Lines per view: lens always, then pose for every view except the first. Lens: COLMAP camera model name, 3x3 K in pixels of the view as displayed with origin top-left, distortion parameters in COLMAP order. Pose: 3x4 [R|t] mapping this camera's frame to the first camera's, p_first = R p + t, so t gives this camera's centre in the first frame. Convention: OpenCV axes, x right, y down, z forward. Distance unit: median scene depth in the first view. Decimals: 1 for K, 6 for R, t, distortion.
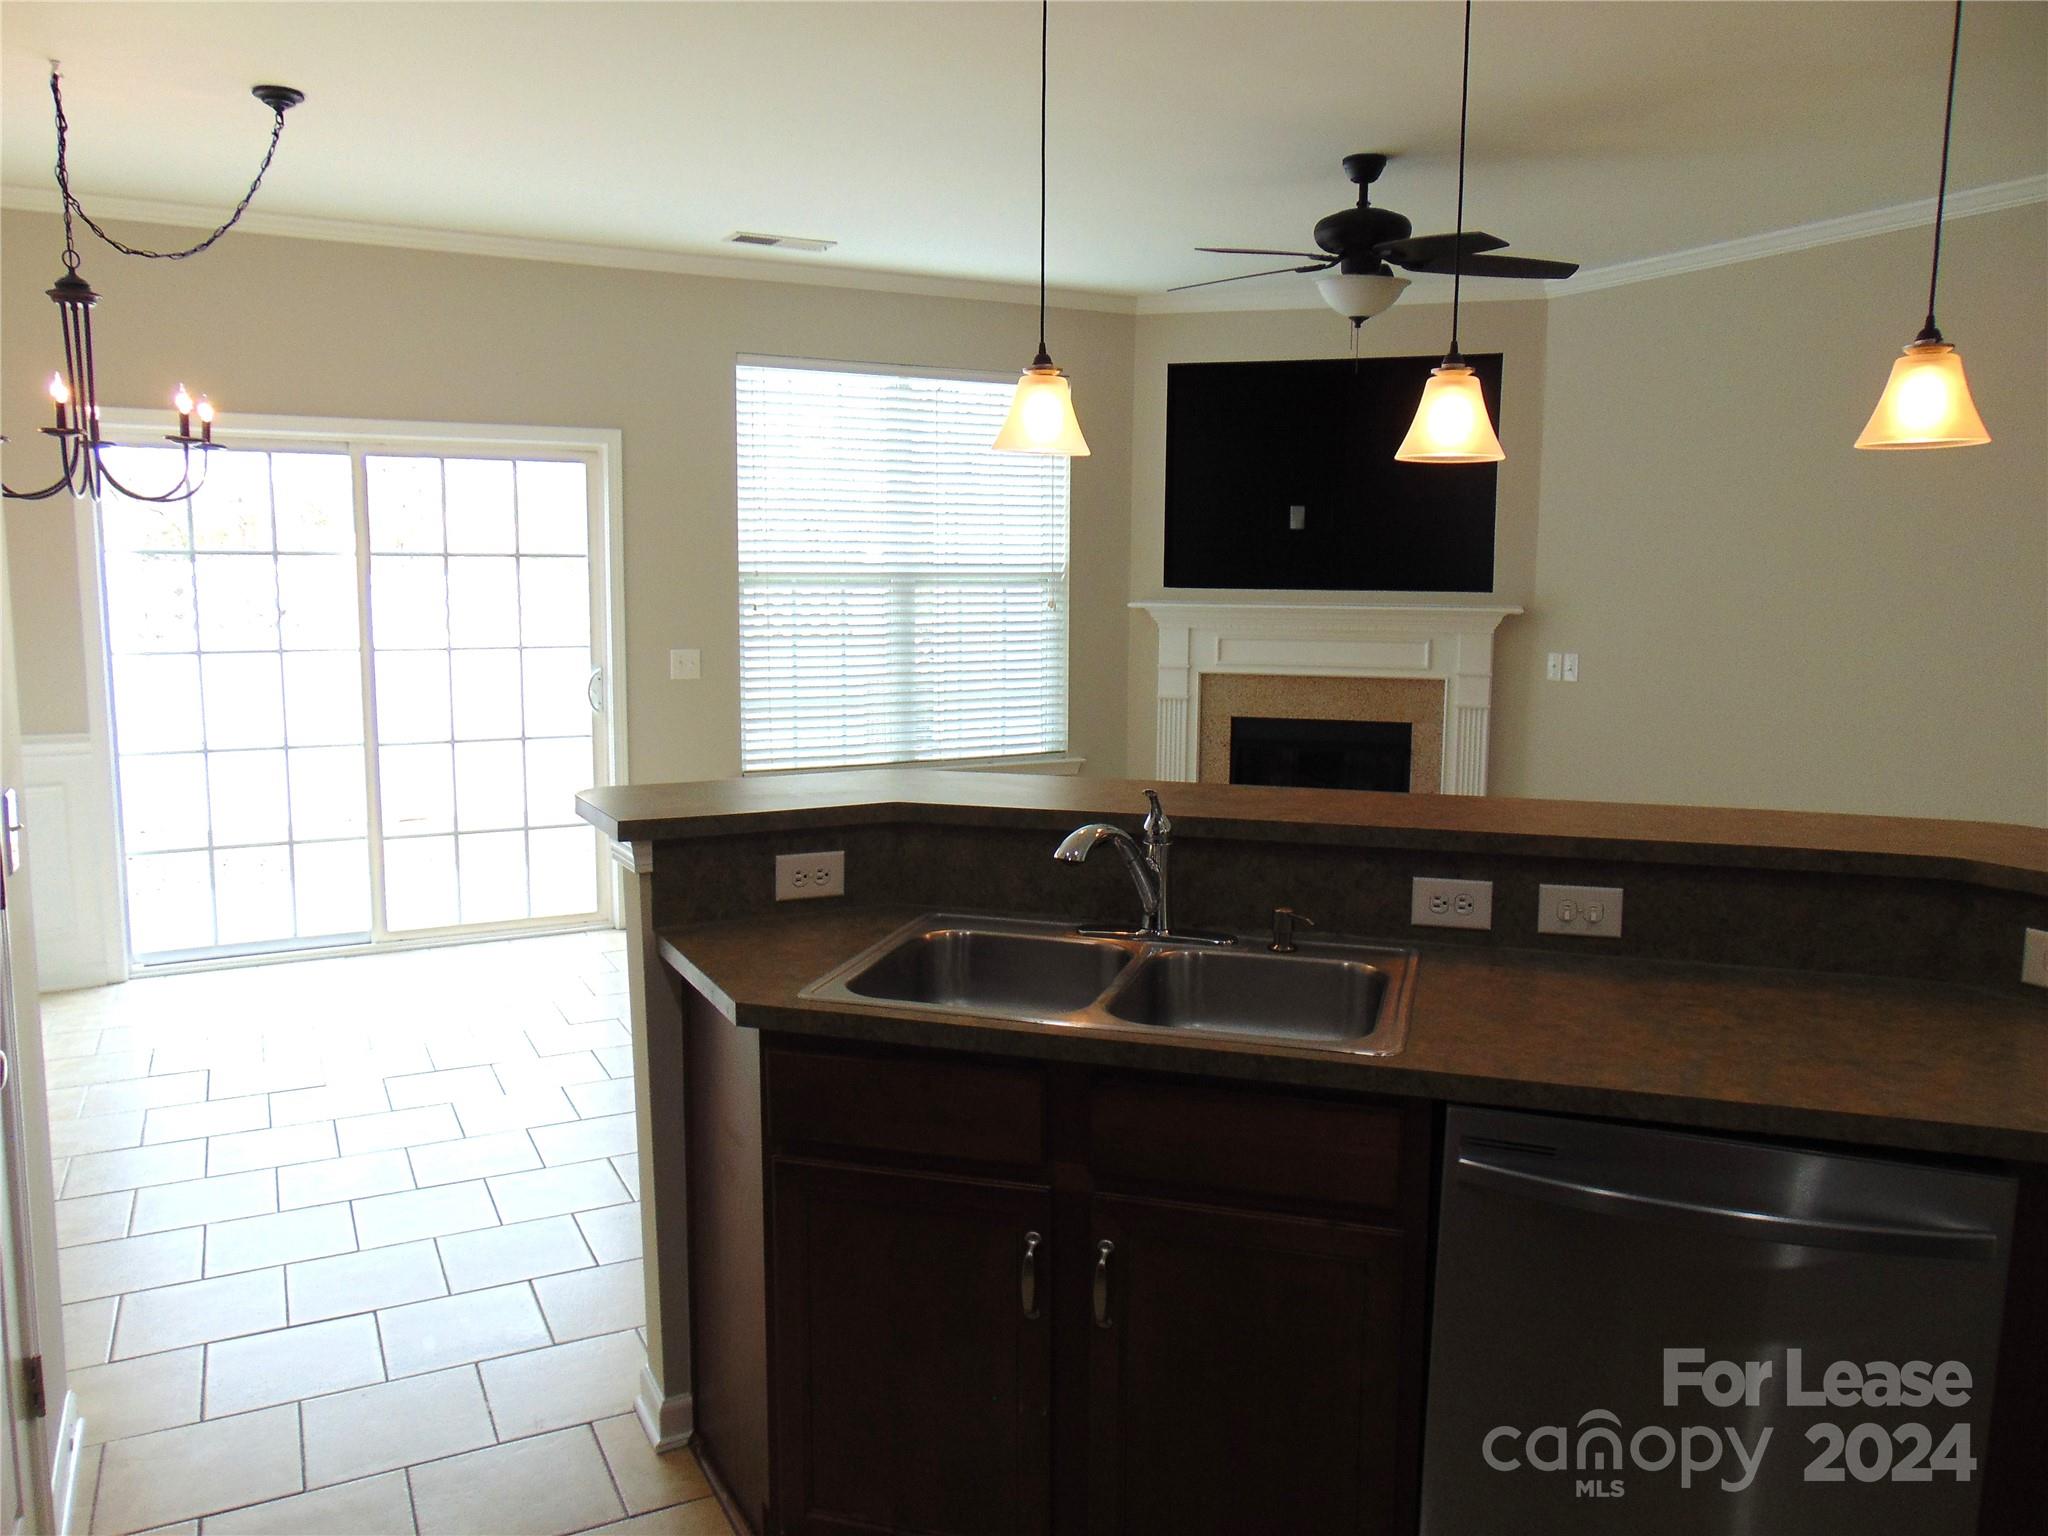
lens RADIAL K [[1528.2, 0, 1018.0], [0, 1528.2, 767.8], [0, 0, 1]] dist [-0.054430, 0.093584]
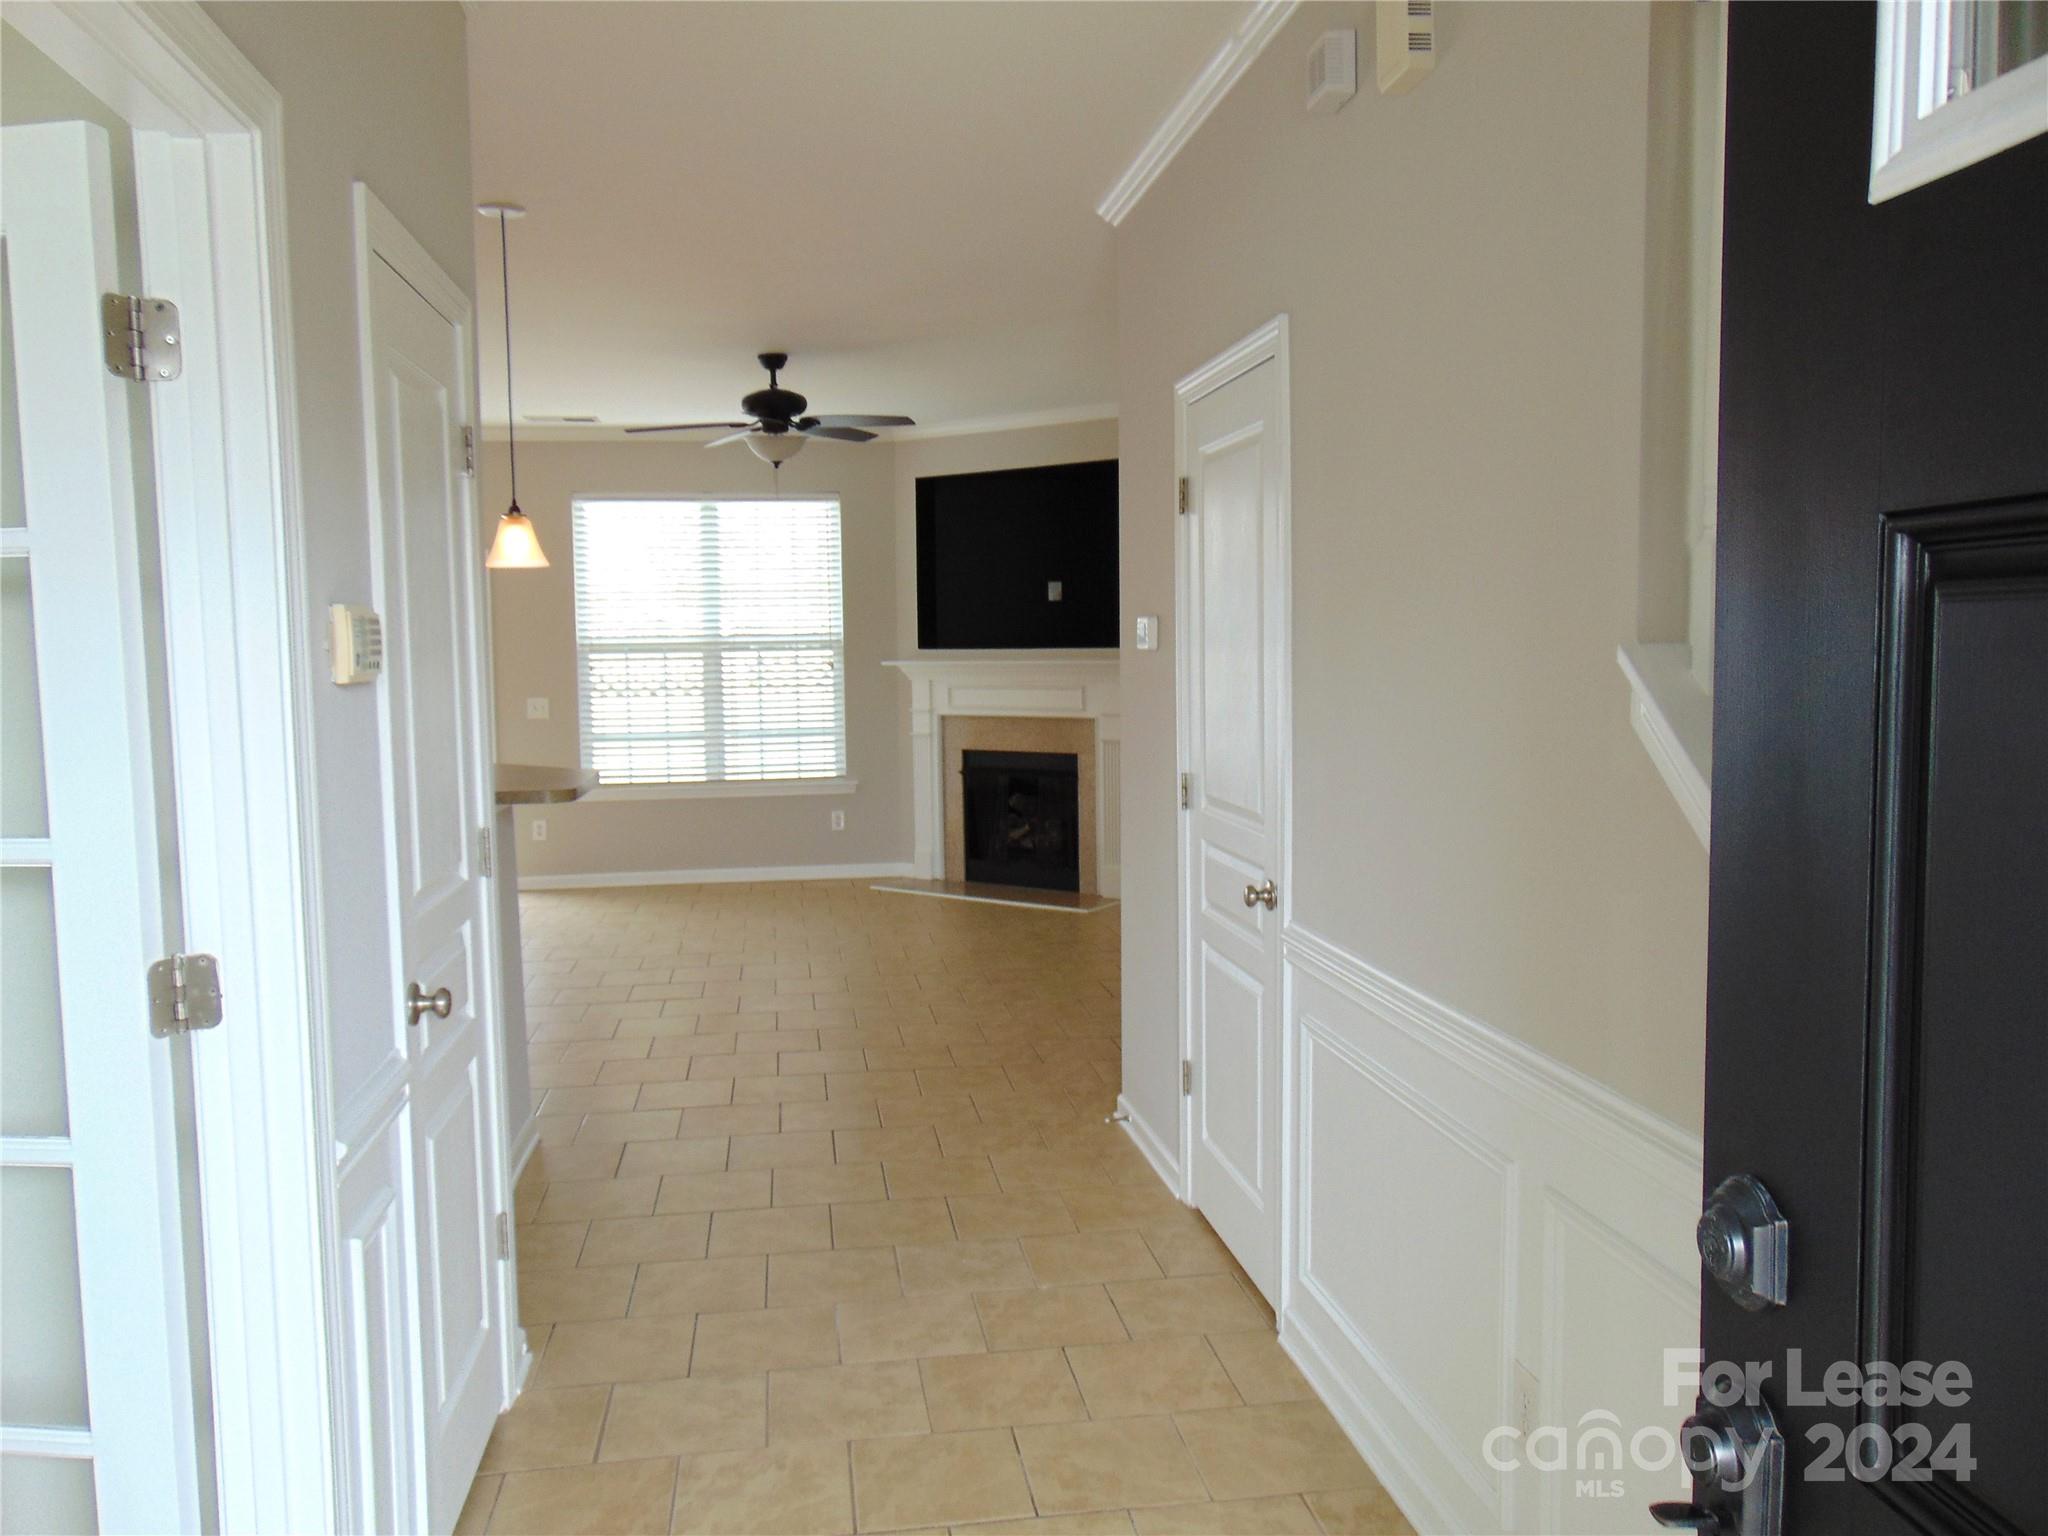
lens RADIAL K [[1526.5, 0, 1014.3], [0, 1526.5, 699.0], [0, 0, 1]] dist [-0.042022, 0.051398]
pose [[0.947223, -0.007347, -0.320491, 0.617293], [-0.021367, 0.996067, -0.085985, 0.034416], [0.319863, 0.088295, 0.943341, -0.195032]]
